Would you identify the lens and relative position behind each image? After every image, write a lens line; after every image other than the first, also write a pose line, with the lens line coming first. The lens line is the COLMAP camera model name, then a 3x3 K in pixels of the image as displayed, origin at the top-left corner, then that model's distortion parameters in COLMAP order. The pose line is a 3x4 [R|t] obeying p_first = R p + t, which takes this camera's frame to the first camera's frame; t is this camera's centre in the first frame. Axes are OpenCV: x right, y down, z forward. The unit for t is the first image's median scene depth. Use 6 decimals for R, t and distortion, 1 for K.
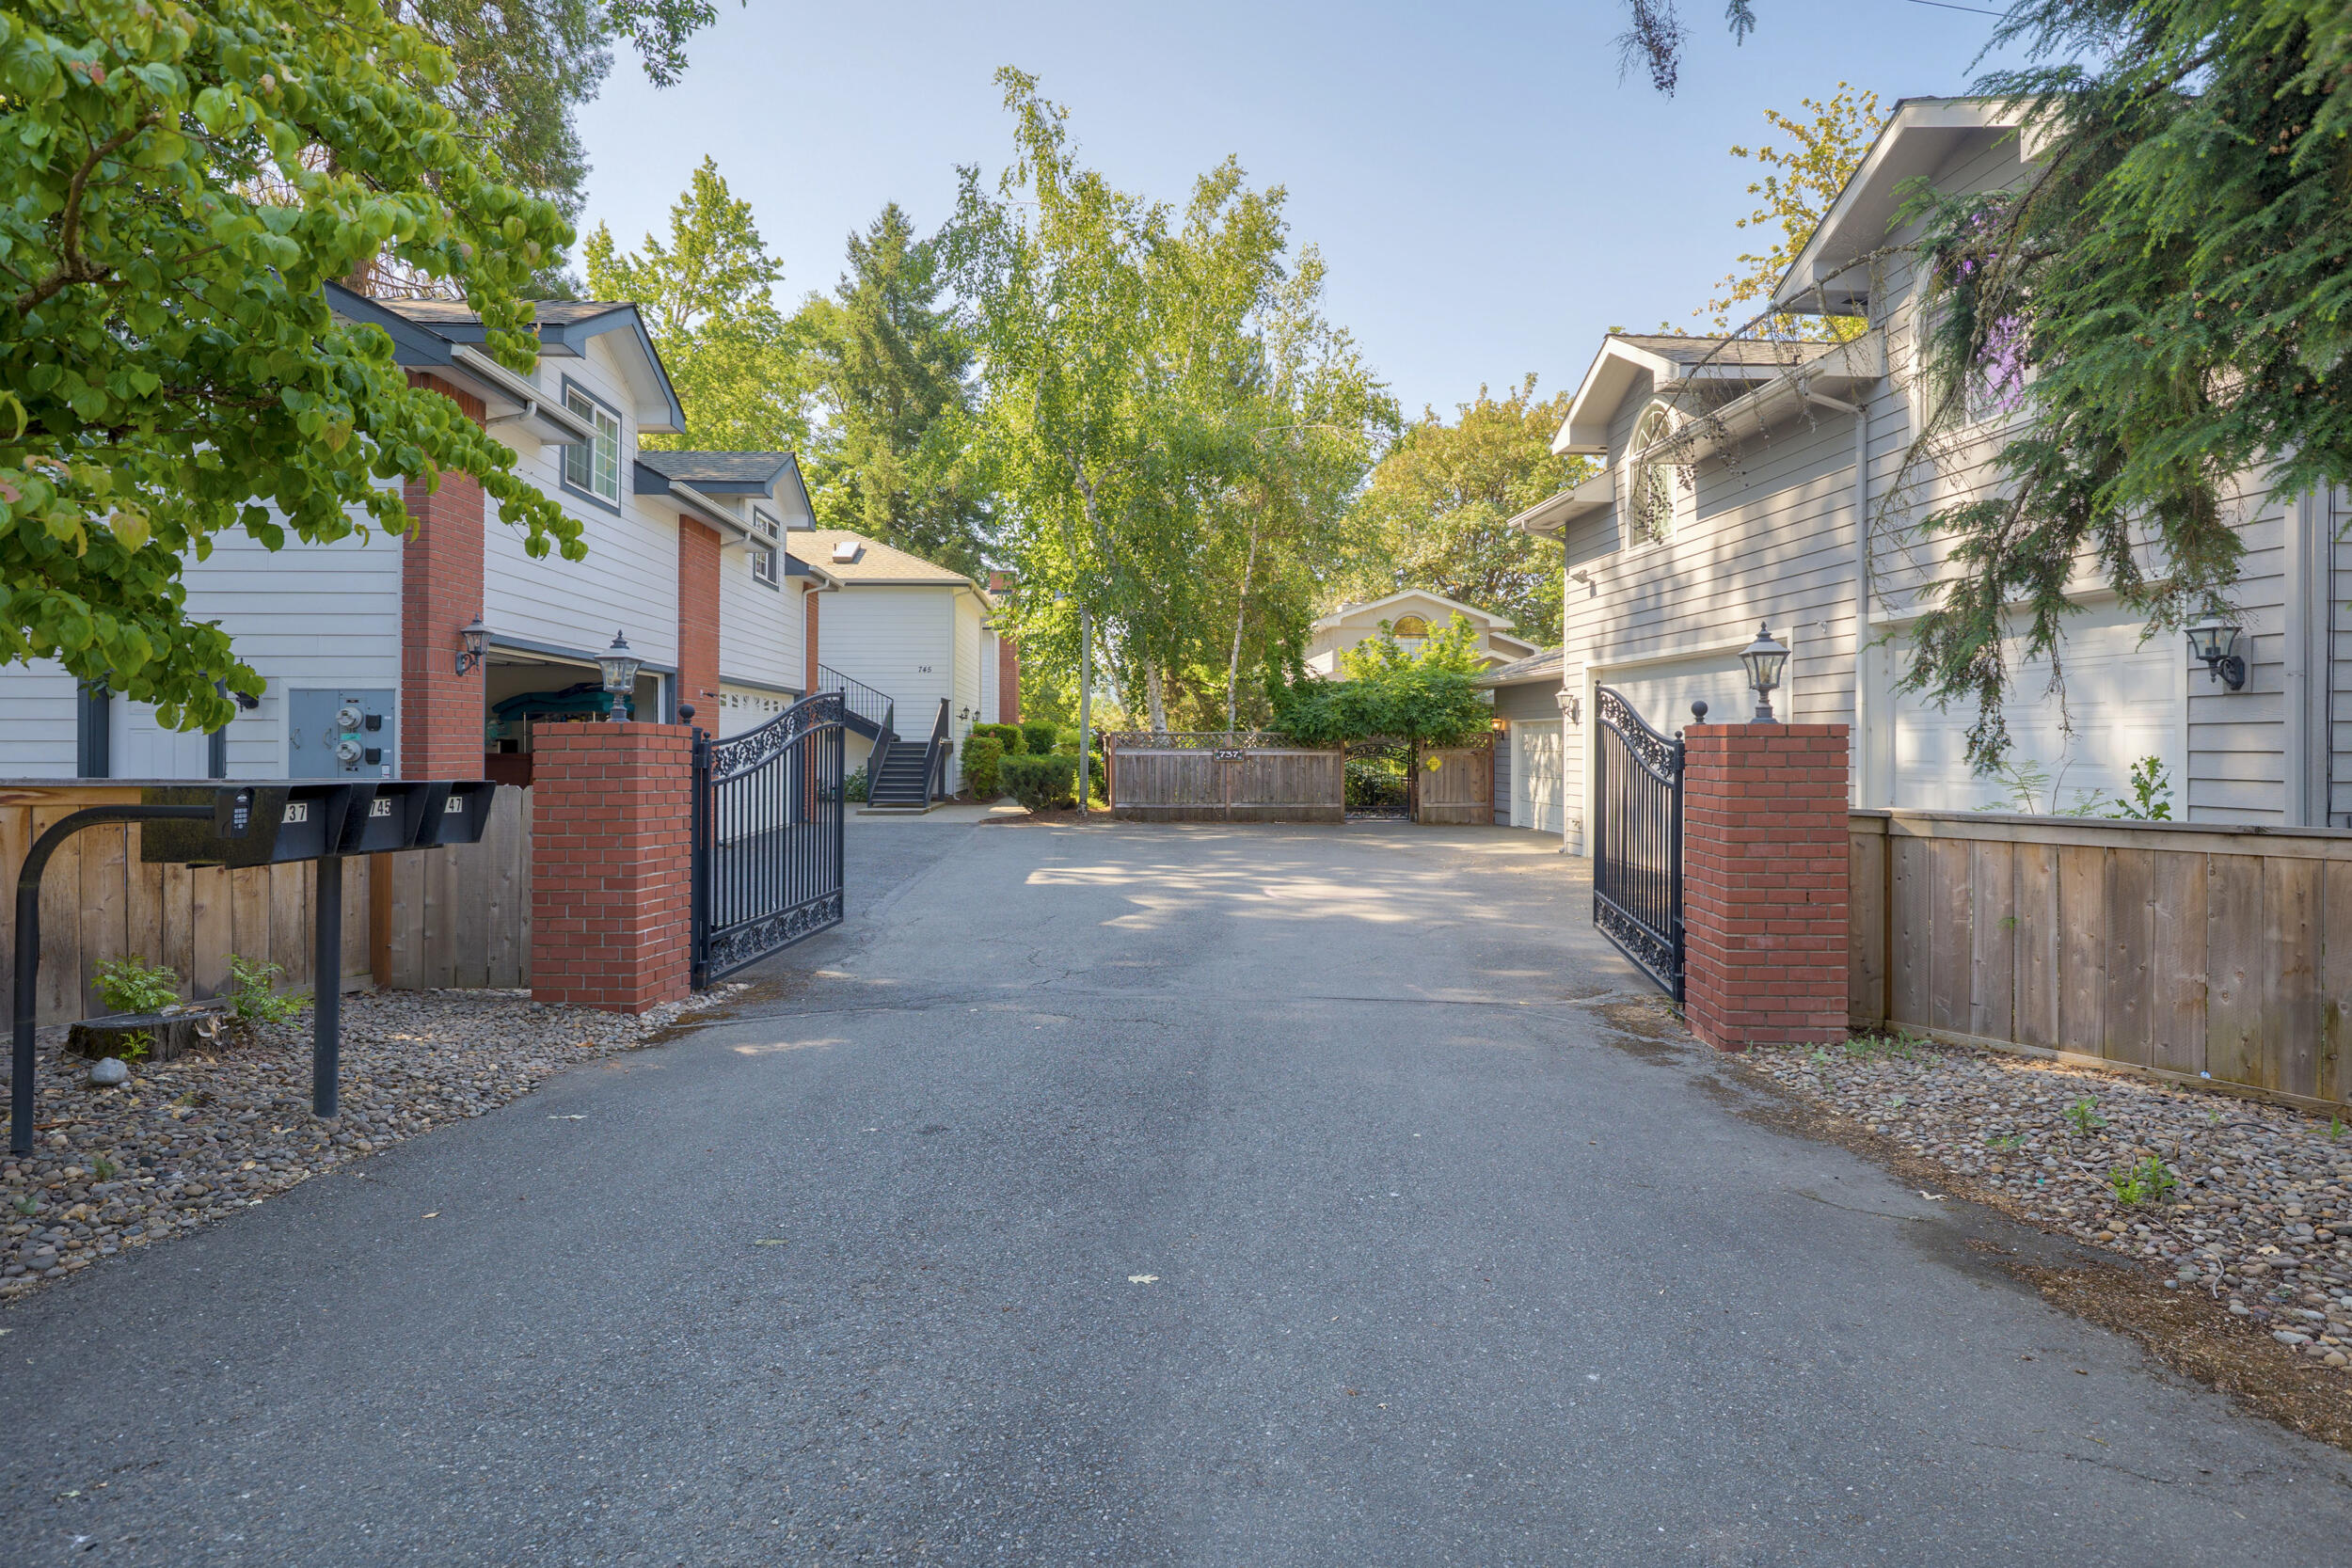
lens RADIAL K [[1200.0, 0, 1150.5], [0, 1200.0, 760.6], [0, 0, 1]] dist [-0.007154, -0.000381]
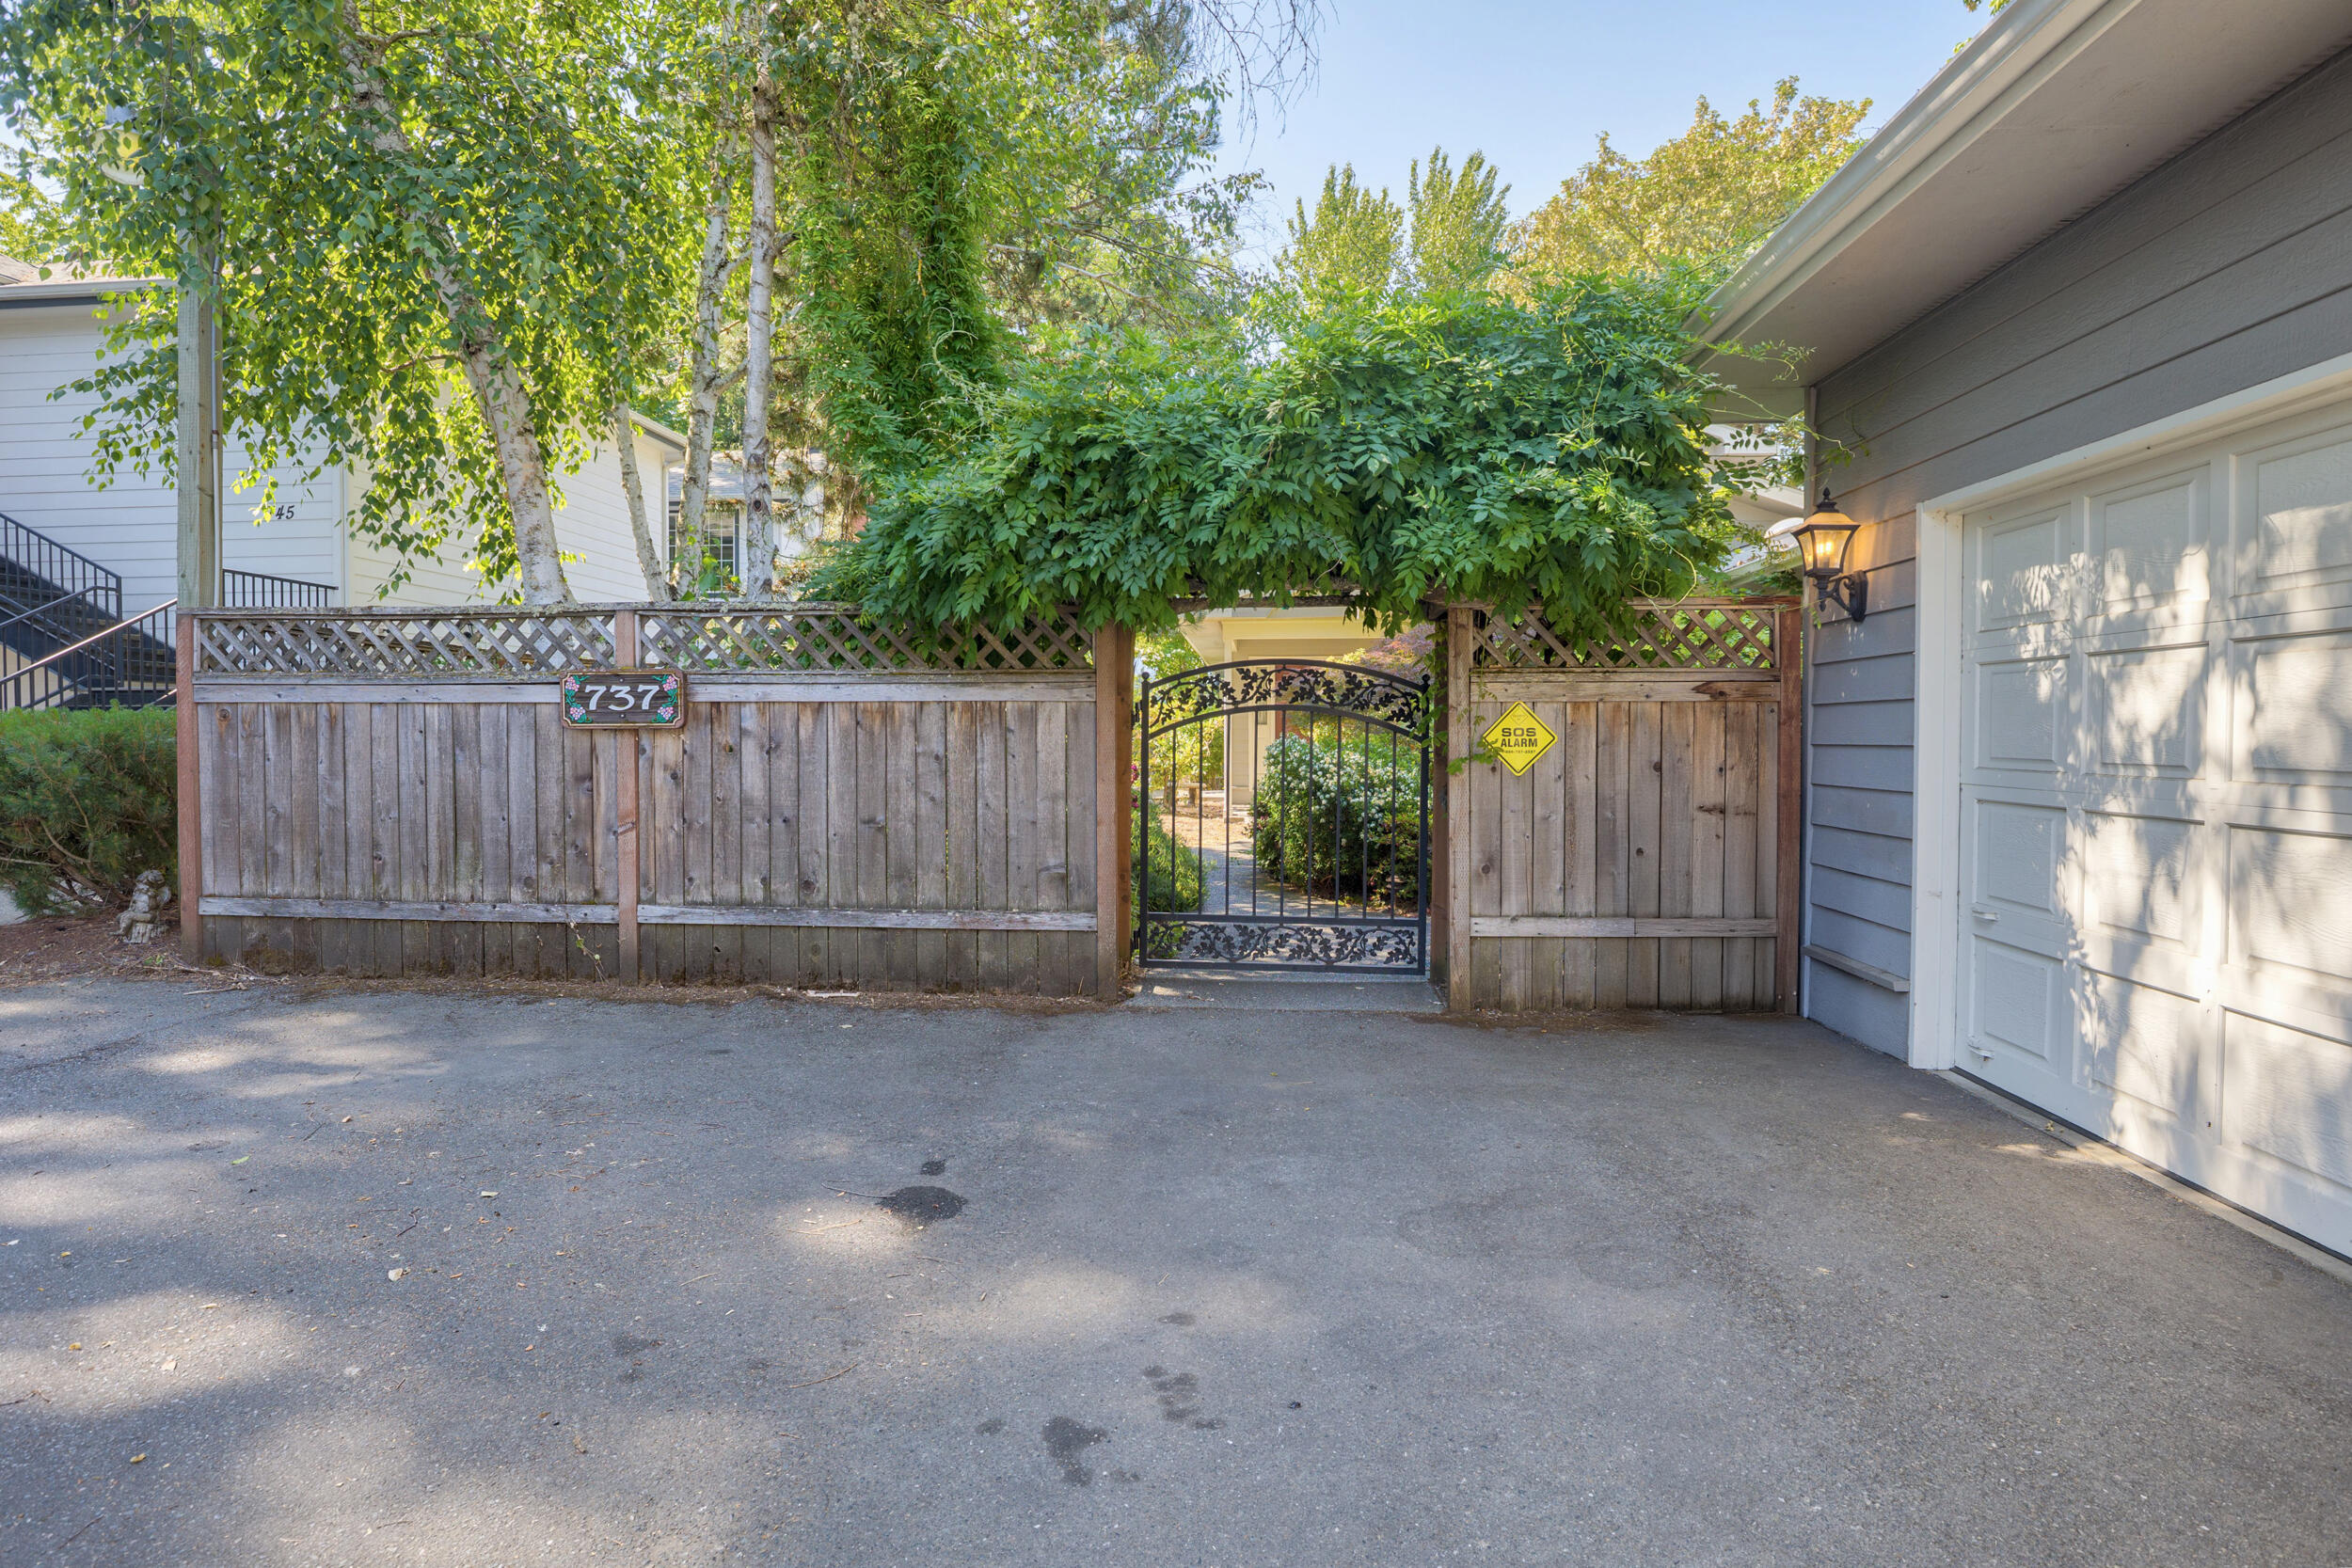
lens RADIAL K [[1200.0, 0, 1181.9], [0, 1200.0, 767.9], [0, 0, 1]] dist [-0.007154, -0.000381]
pose [[0.992054, 0.002526, -0.125790, 0.206154], [-0.001076, 0.999932, 0.011593, 0.005667], [0.125811, -0.011366, 0.991989, 0.788052]]
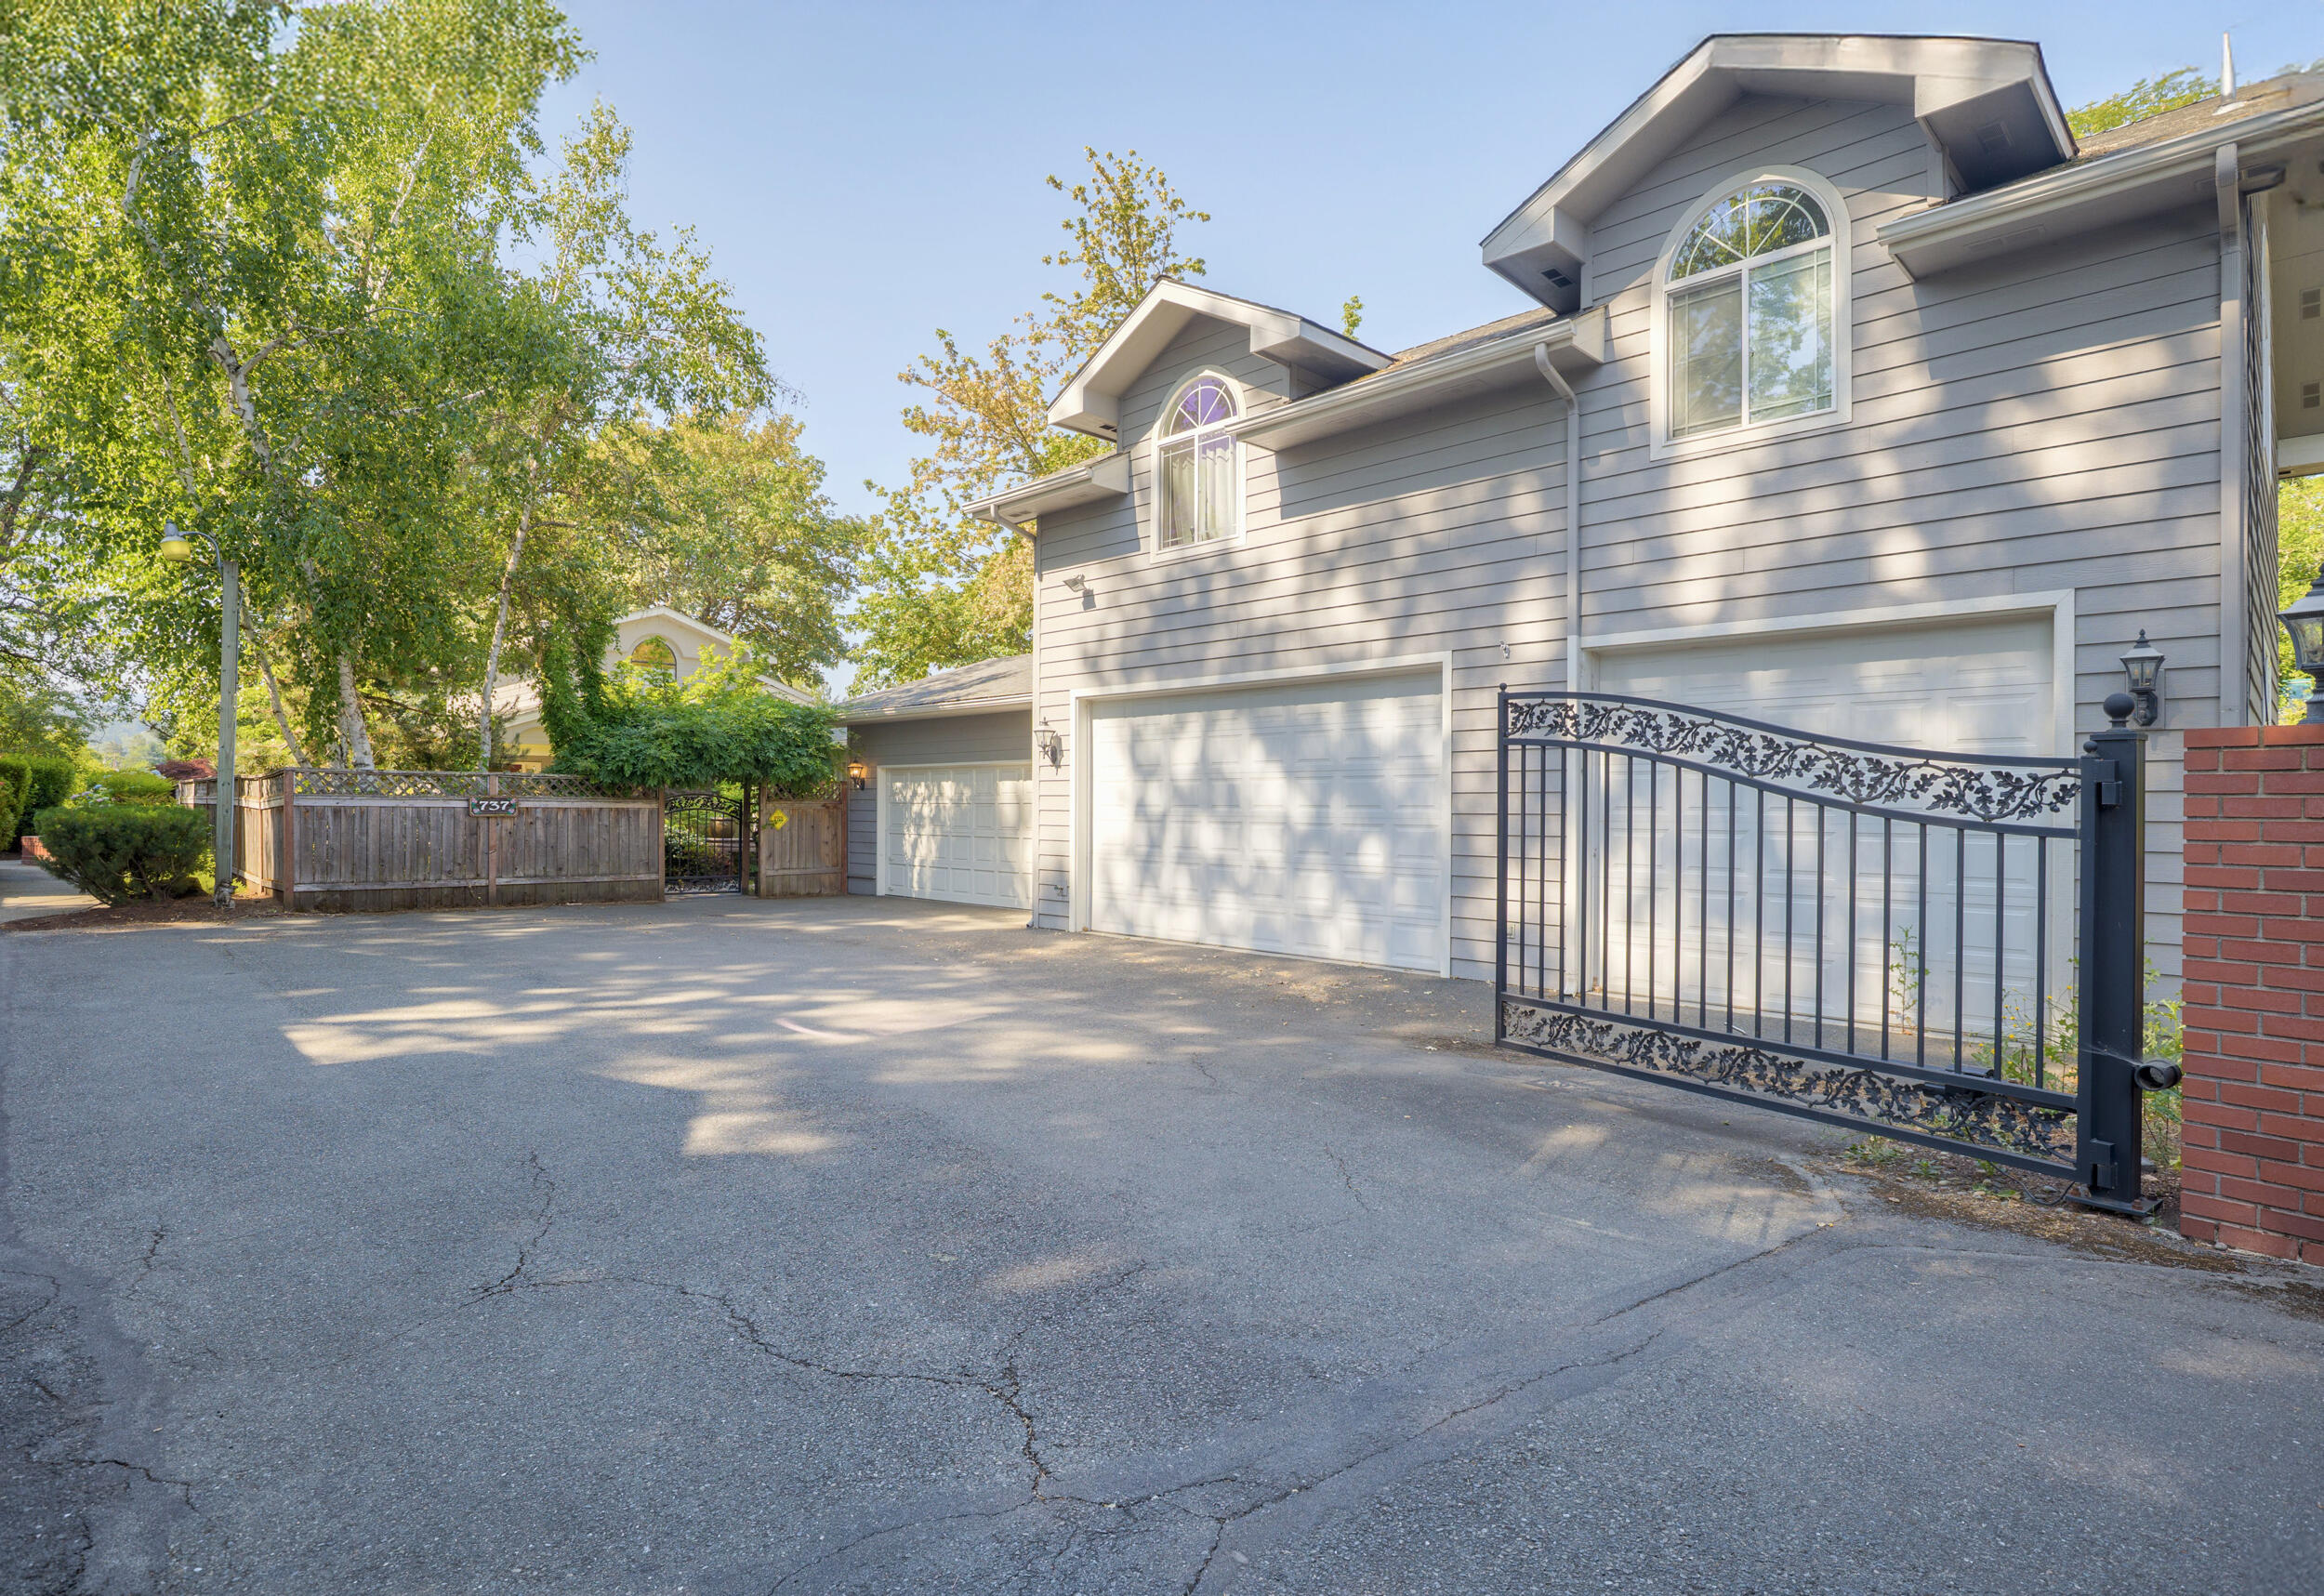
lens RADIAL K [[1218.7, 0, 1143.3], [0, 1218.7, 812.5], [0, 0, 1]] dist [-0.016023, 0.001490]
pose [[0.761234, 0.001760, 0.648475, -0.098032], [0.004184, 0.999962, -0.007626, 0.005309], [-0.648464, 0.008519, 0.761198, 0.248645]]
